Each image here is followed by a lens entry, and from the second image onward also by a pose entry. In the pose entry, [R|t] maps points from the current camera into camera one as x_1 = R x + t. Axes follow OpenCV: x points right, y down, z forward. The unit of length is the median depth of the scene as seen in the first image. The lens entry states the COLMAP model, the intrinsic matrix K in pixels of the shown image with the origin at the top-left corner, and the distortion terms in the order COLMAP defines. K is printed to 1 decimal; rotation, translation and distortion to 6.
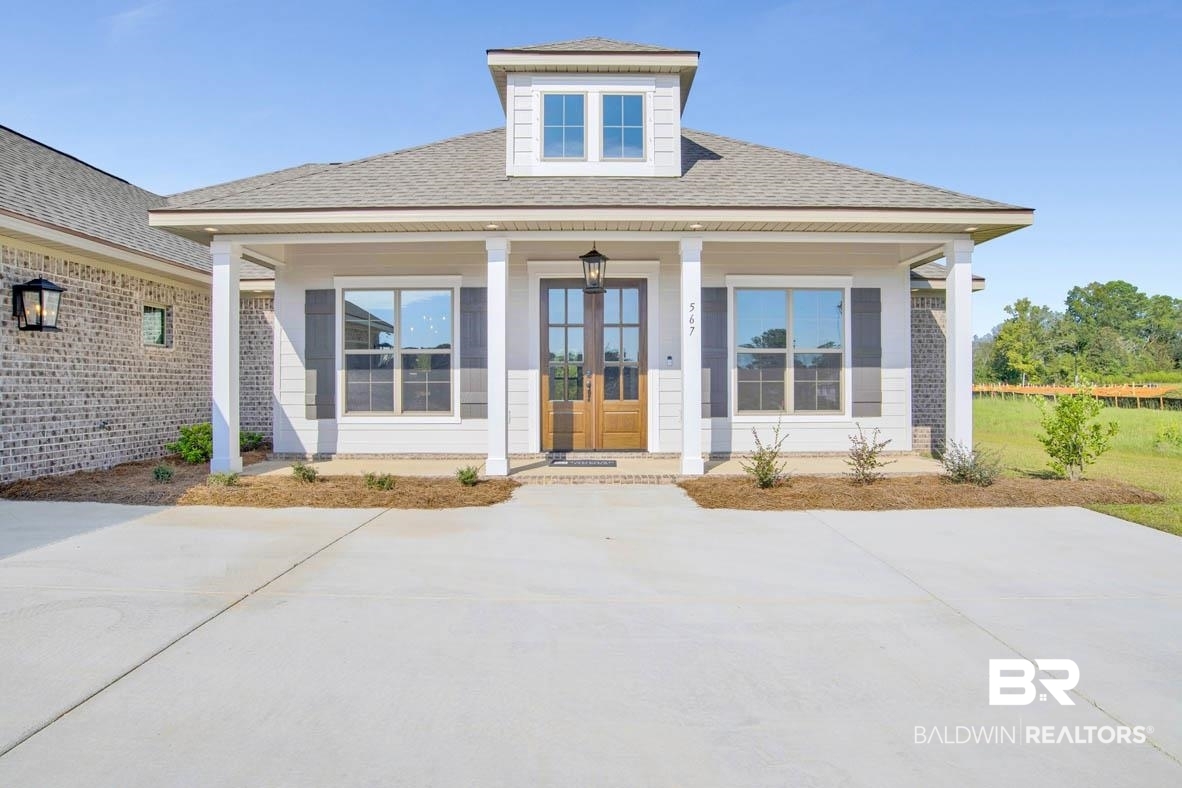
lens RADIAL K [[635.5, 0, 601.2], [0, 635.5, 391.4], [0, 0, 1]] dist [-0.046588, 0.002361]
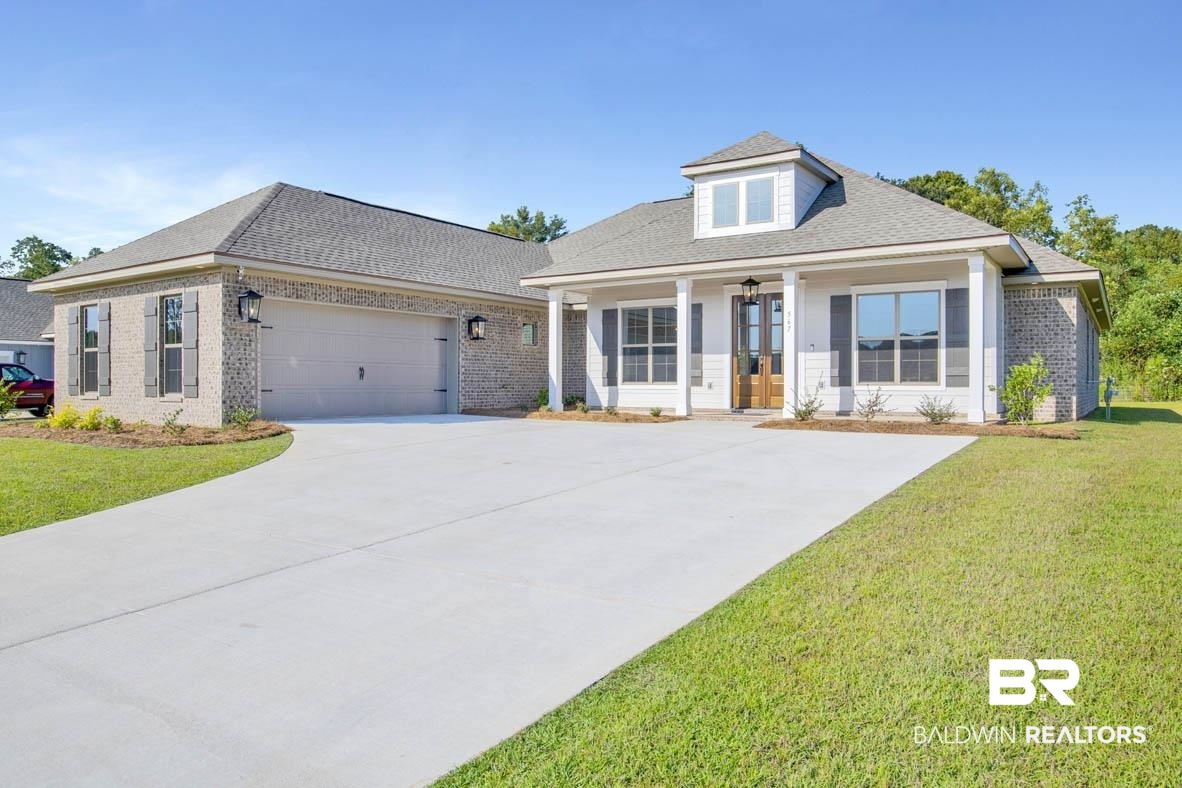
lens RADIAL K [[789.7, 0, 598.0], [0, 789.7, 390.4], [0, 0, 1]] dist [-0.054322, 0.001848]
pose [[0.827421, 0.008513, -0.561517, 0.766705], [-0.007271, 0.999964, 0.004446, 0.049363], [0.561535, 0.000404, 0.827453, -0.818893]]
